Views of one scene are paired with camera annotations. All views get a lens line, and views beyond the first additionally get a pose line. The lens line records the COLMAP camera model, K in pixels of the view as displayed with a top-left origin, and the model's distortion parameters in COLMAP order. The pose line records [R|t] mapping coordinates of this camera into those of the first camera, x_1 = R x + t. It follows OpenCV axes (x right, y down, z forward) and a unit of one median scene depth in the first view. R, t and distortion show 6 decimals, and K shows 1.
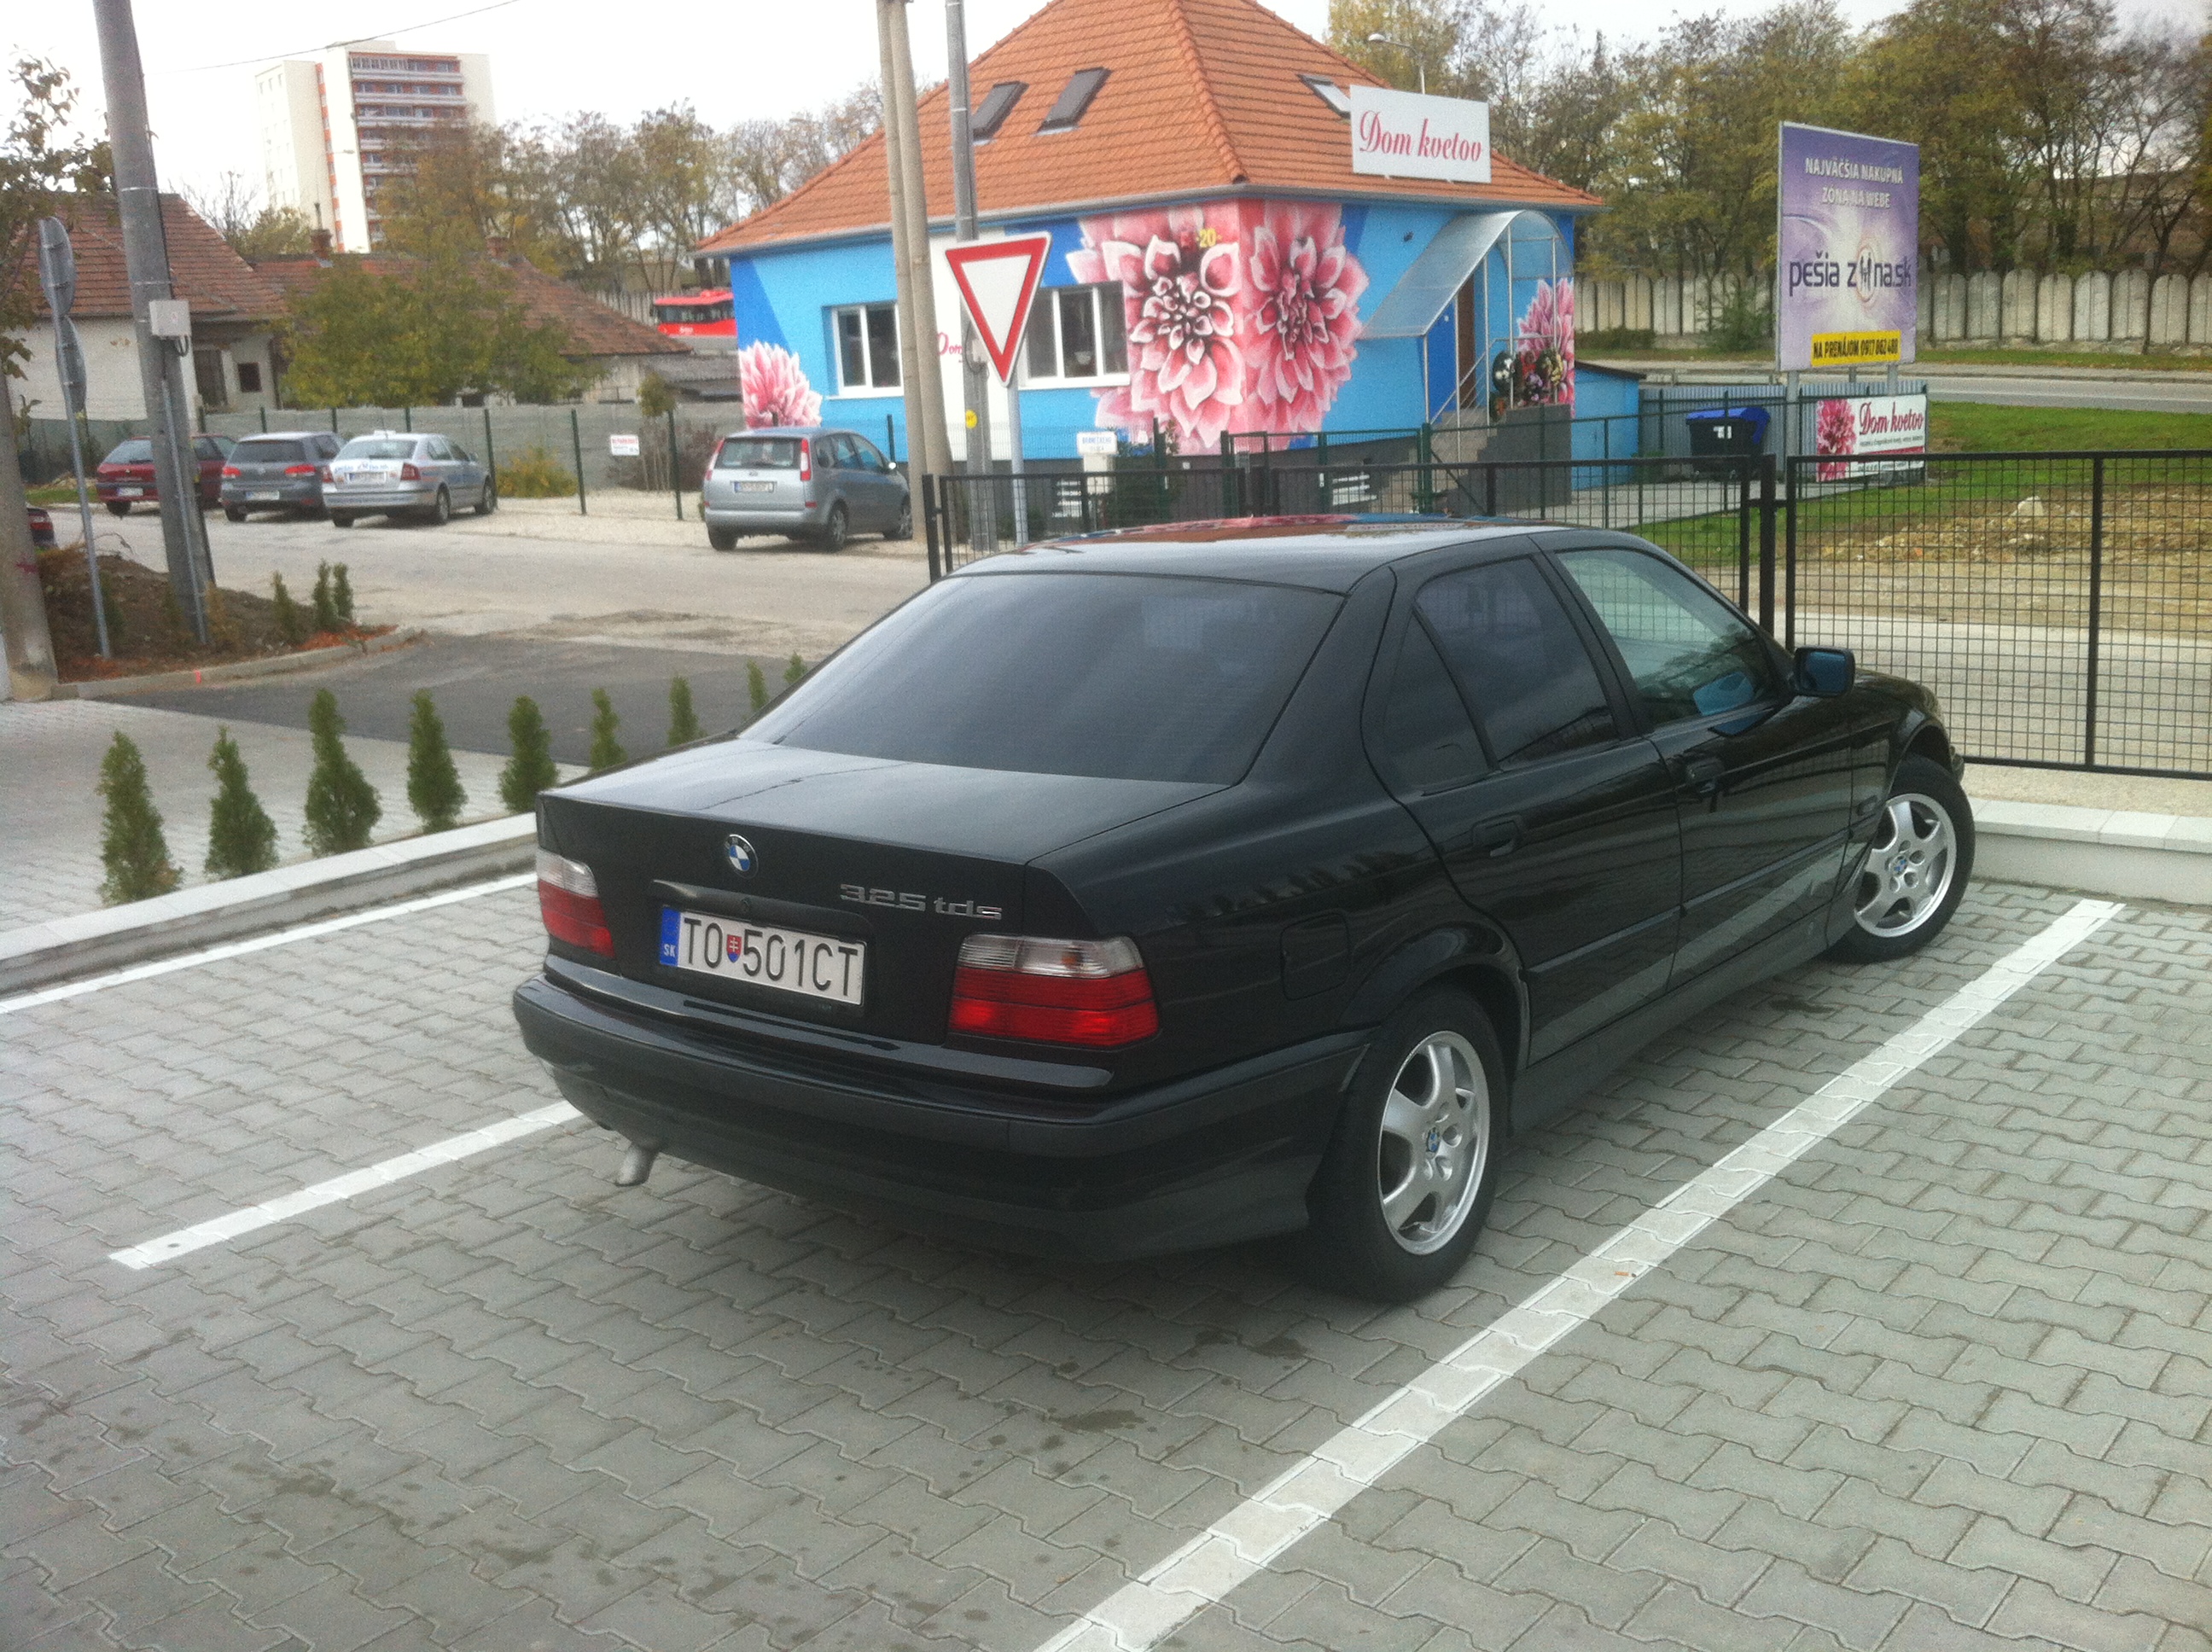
lens RADIAL K [[2112.6, 0, 1106.0], [0, 2112.6, 826.0], [0, 0, 1]] dist [0.114438, -0.374550]
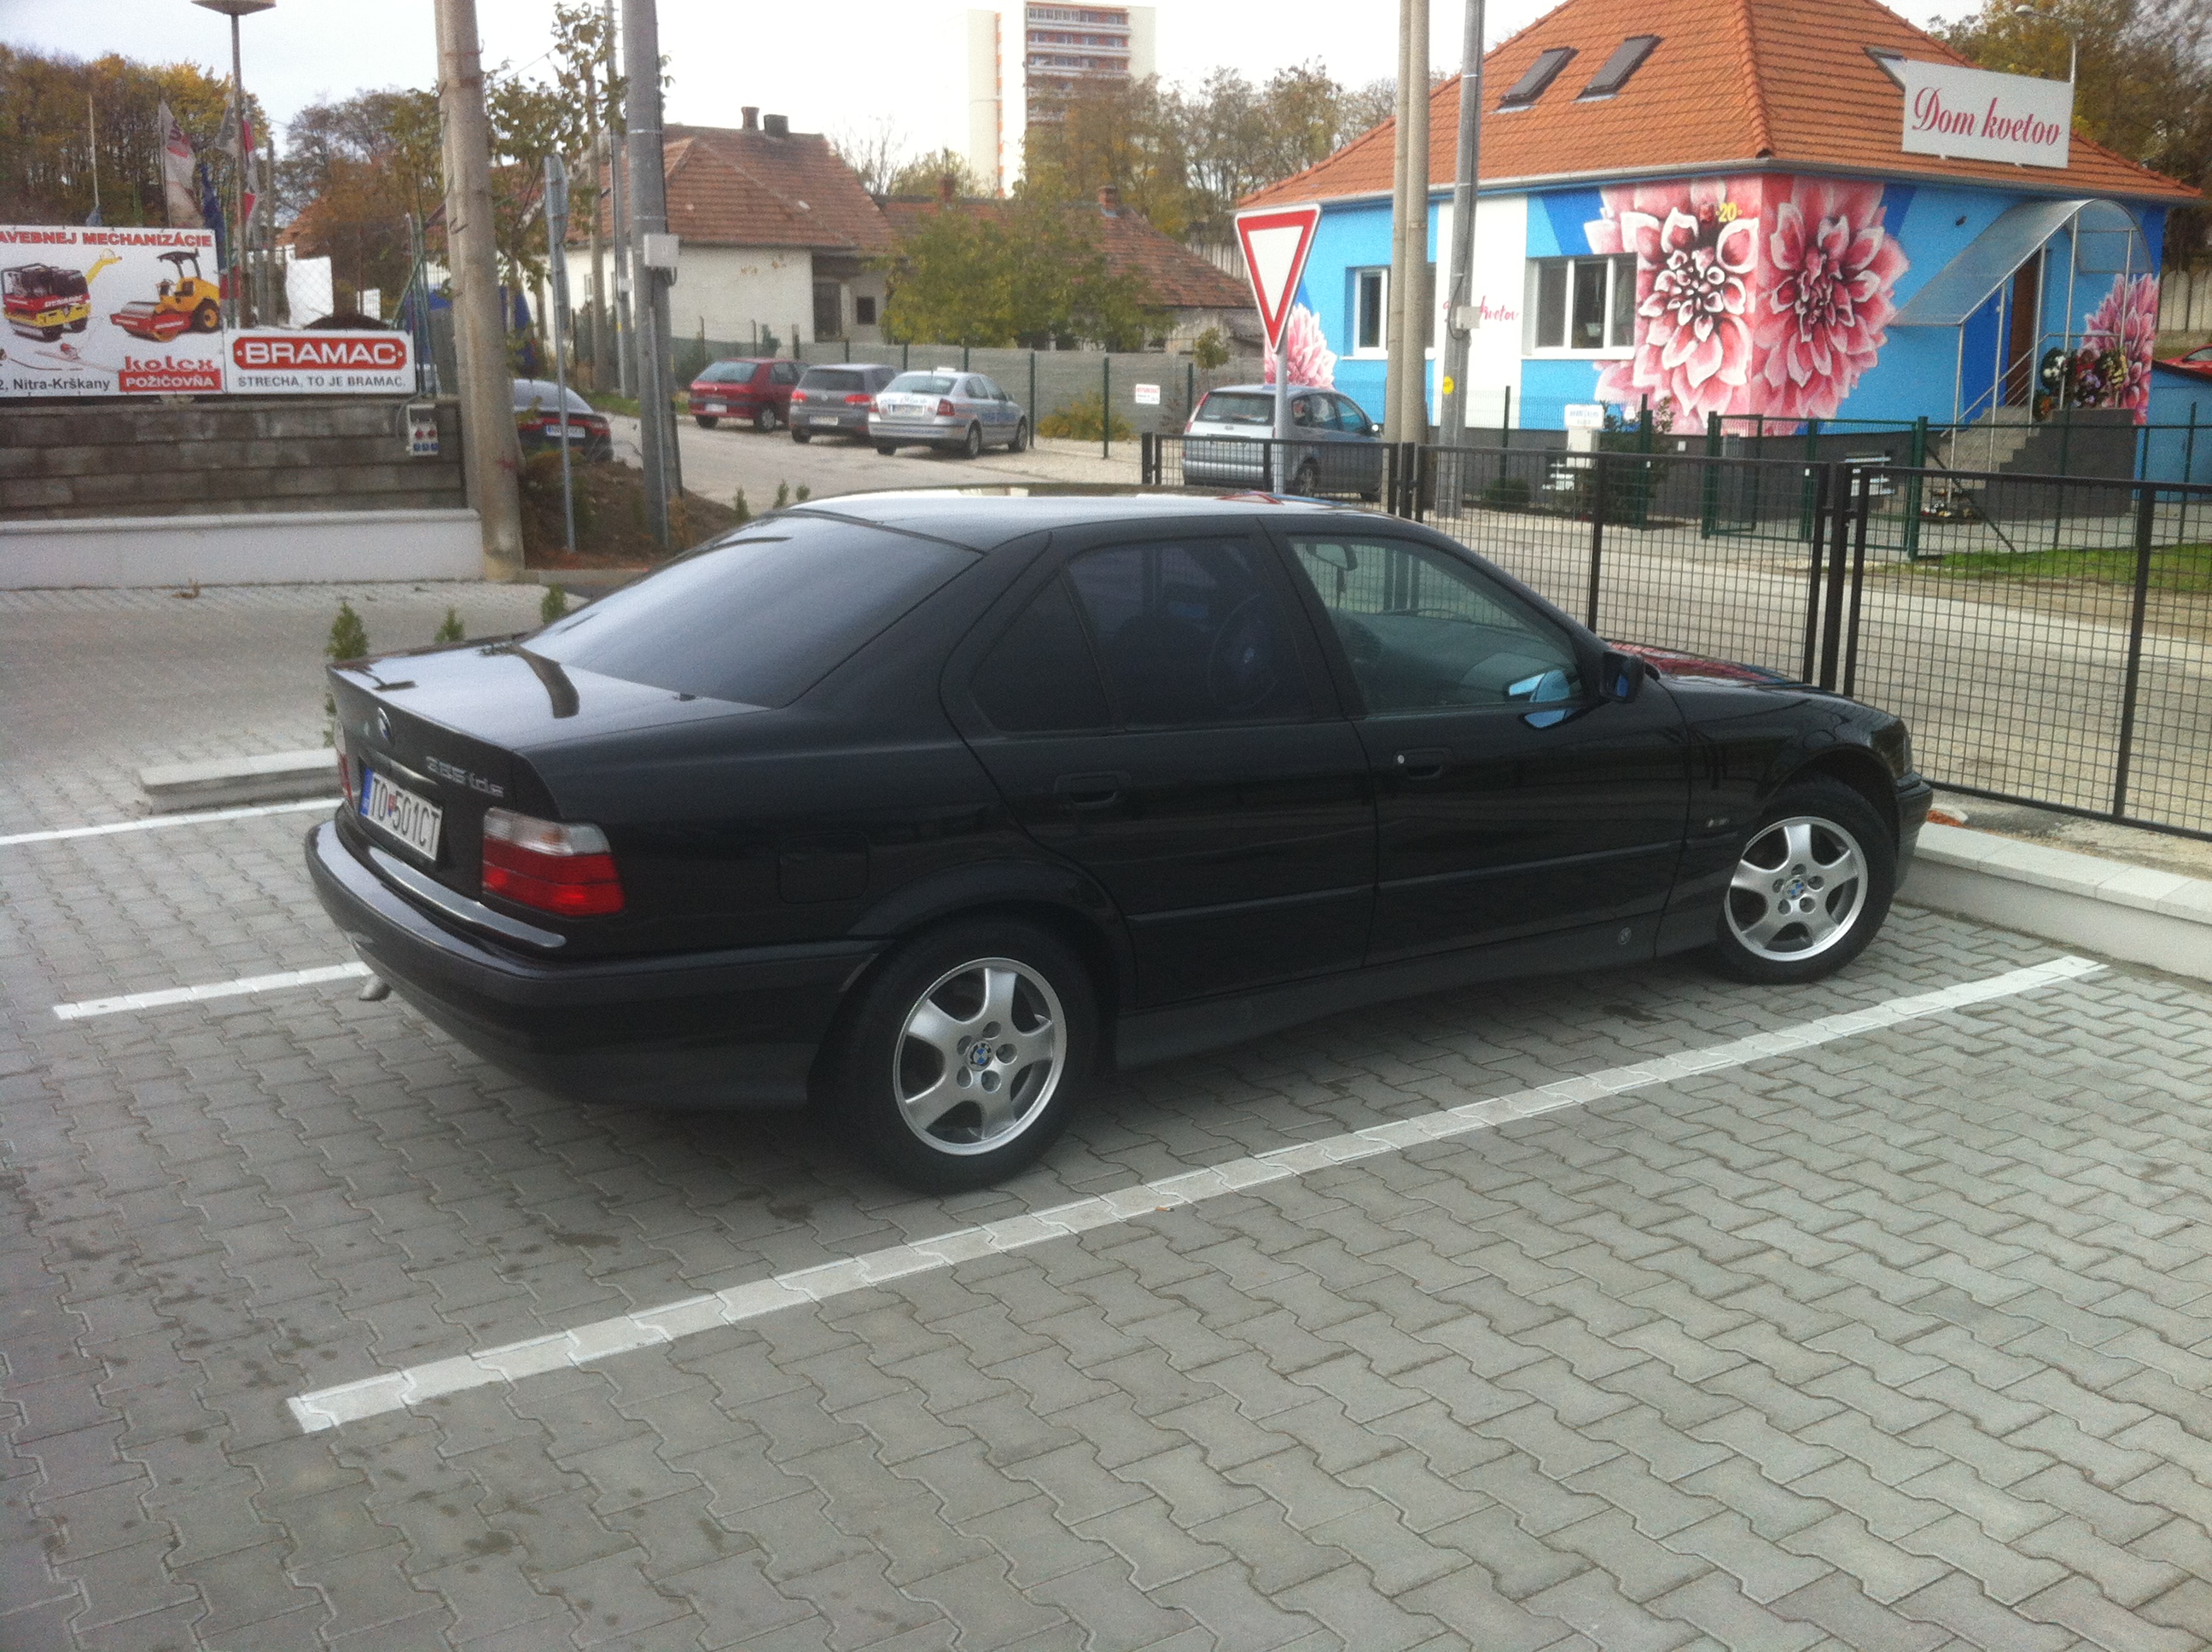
lens RADIAL K [[2110.9, 0, 1108.1], [0, 2110.9, 799.5], [0, 0, 1]] dist [0.123225, -0.379725]
pose [[0.957492, 0.110353, -0.266517, 0.066531], [-0.108571, 0.993857, 0.021458, -0.001869], [0.267248, 0.008391, 0.963591, -0.005583]]
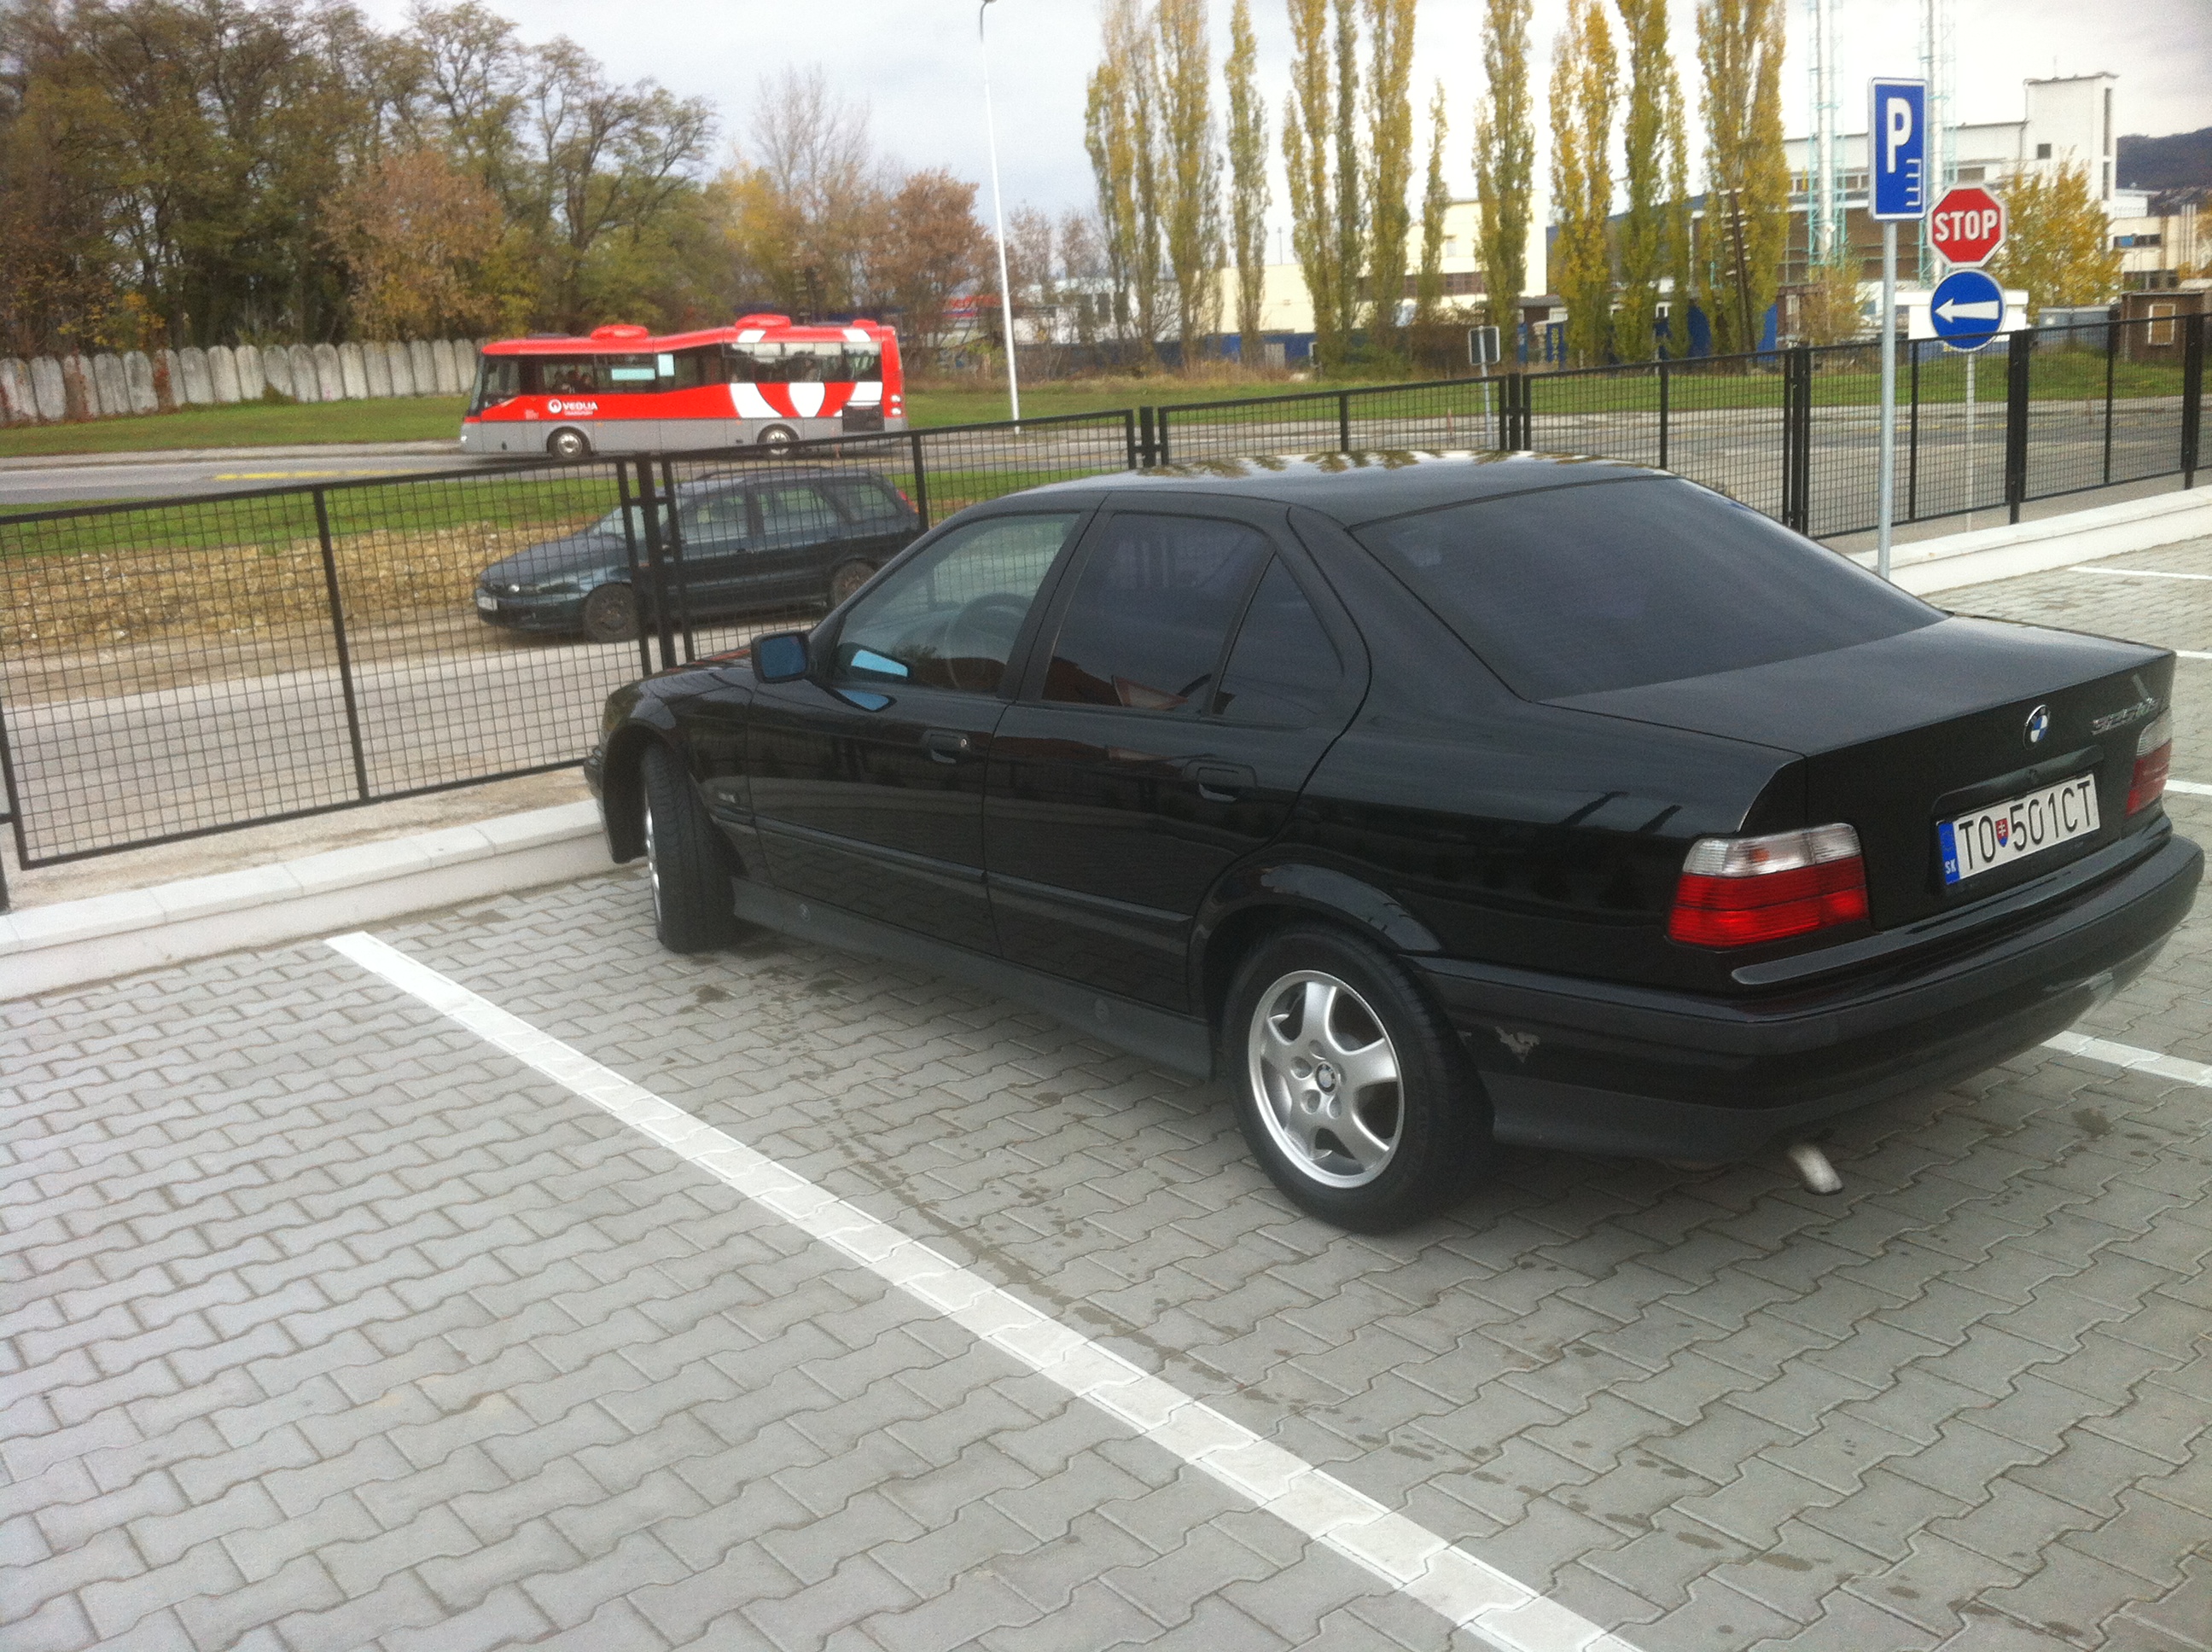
lens RADIAL K [[2112.6, 0, 1106.0], [0, 2112.6, 826.0], [0, 0, 1]] dist [0.114438, -0.374550]
pose [[0.216701, -0.189972, 0.957576, -0.151865], [0.246597, 0.959726, 0.134593, -0.022660], [-0.944580, 0.206968, 0.254820, 0.142791]]
